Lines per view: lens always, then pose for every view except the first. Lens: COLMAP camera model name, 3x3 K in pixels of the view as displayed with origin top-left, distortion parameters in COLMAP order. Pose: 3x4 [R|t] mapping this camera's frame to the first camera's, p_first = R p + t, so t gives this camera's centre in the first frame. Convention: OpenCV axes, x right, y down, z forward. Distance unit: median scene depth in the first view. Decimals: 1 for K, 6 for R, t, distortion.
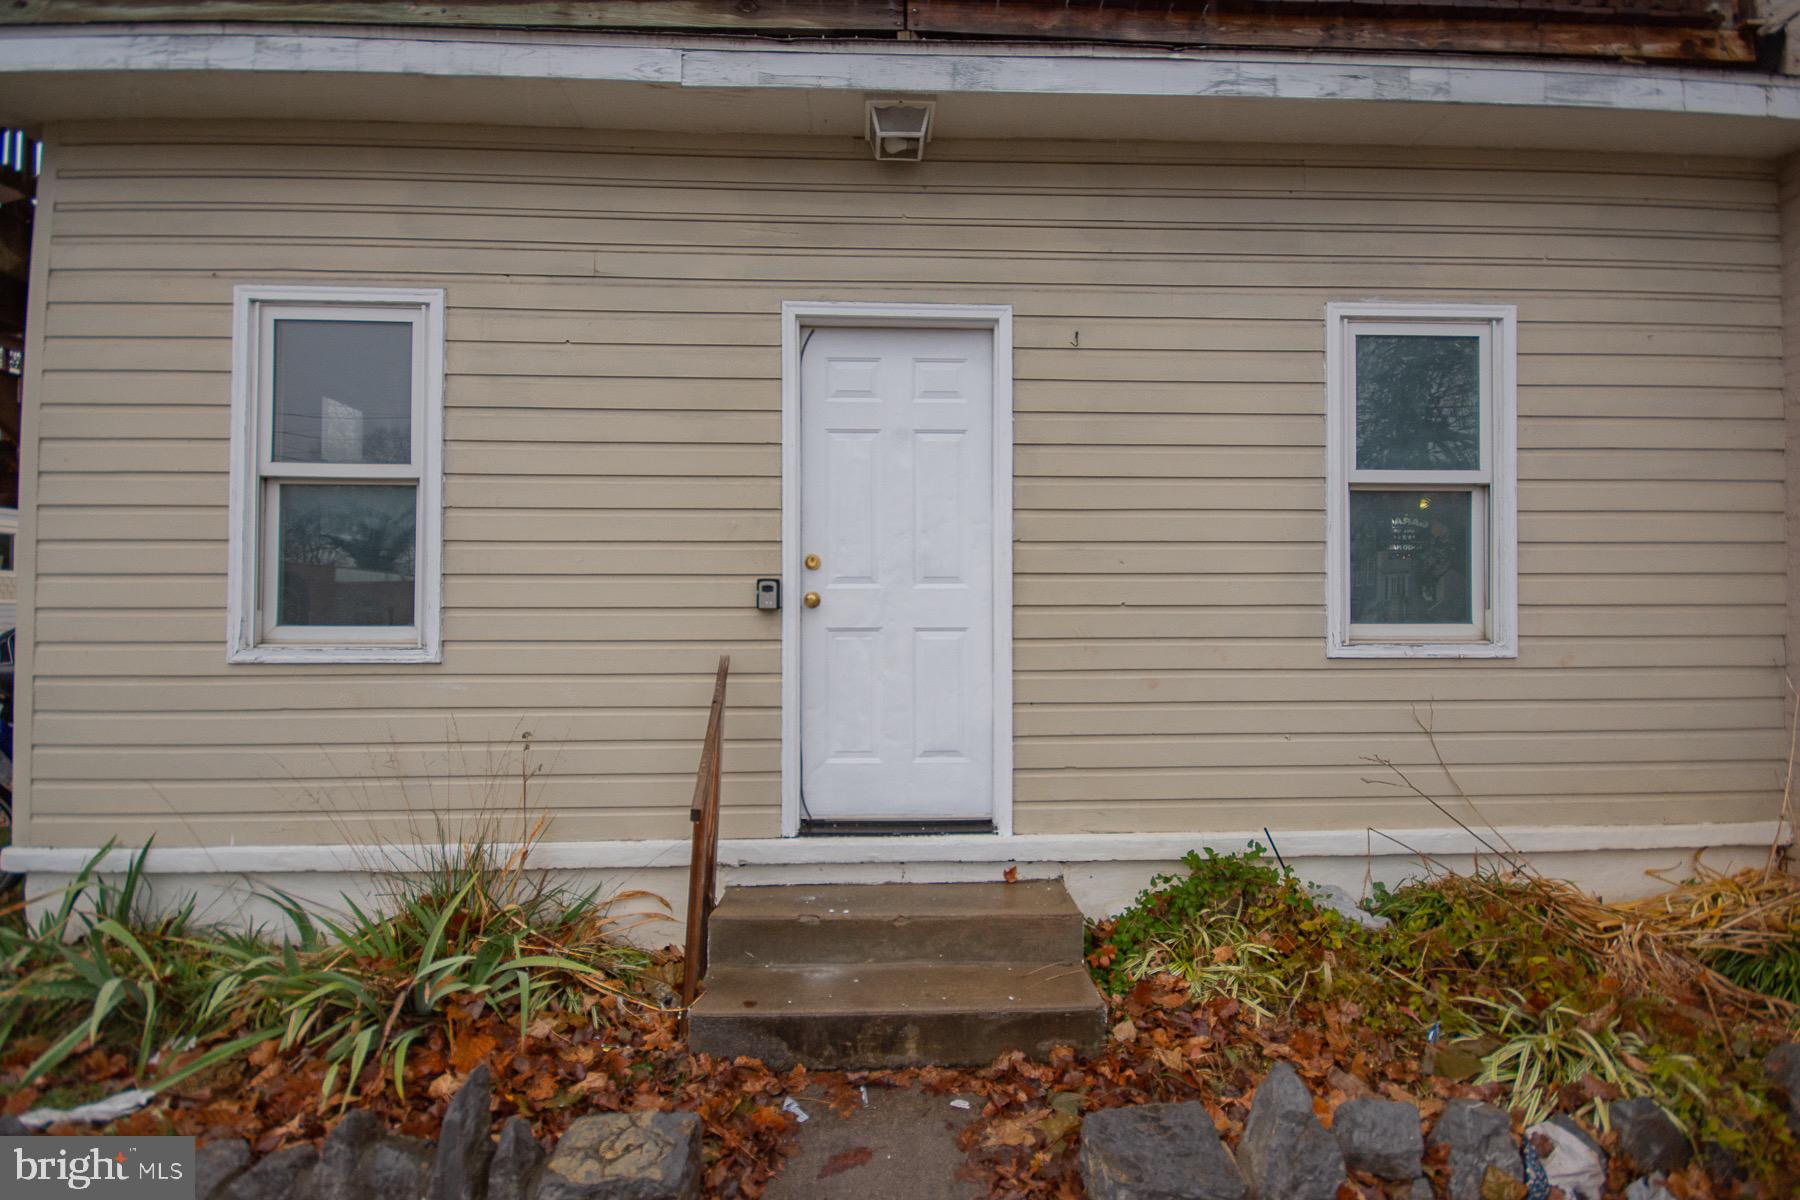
lens RADIAL K [[782.2, 0, 897.0], [0, 782.2, 607.6], [0, 0, 1]] dist [0.002180, -0.010759]
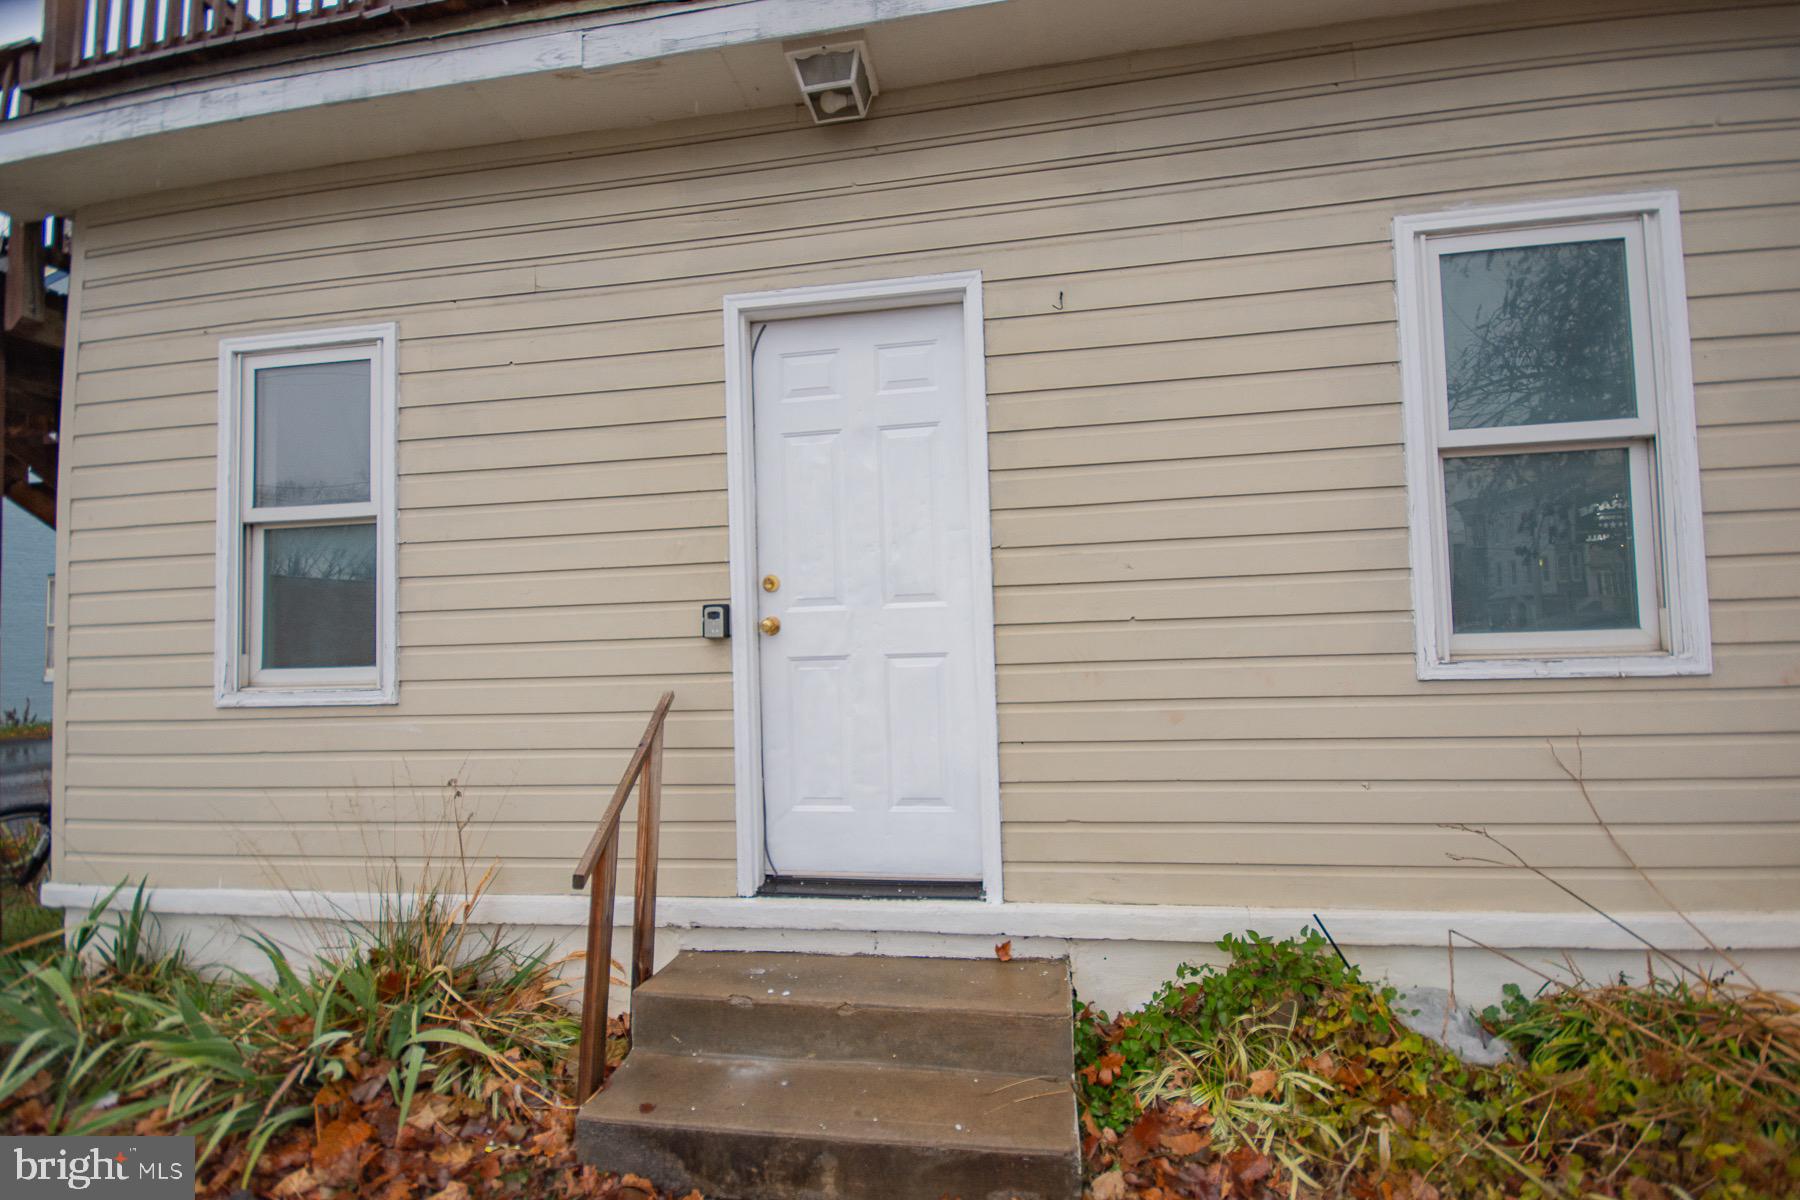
lens RADIAL K [[758.5, 0, 900.9], [0, 758.5, 607.3], [0, 0, 1]] dist [0.014239, -0.016504]
pose [[0.981247, -0.037622, -0.189047, 0.209967], [0.033120, 0.999089, -0.026918, -0.003013], [0.189888, 0.020152, 0.981599, 0.189663]]
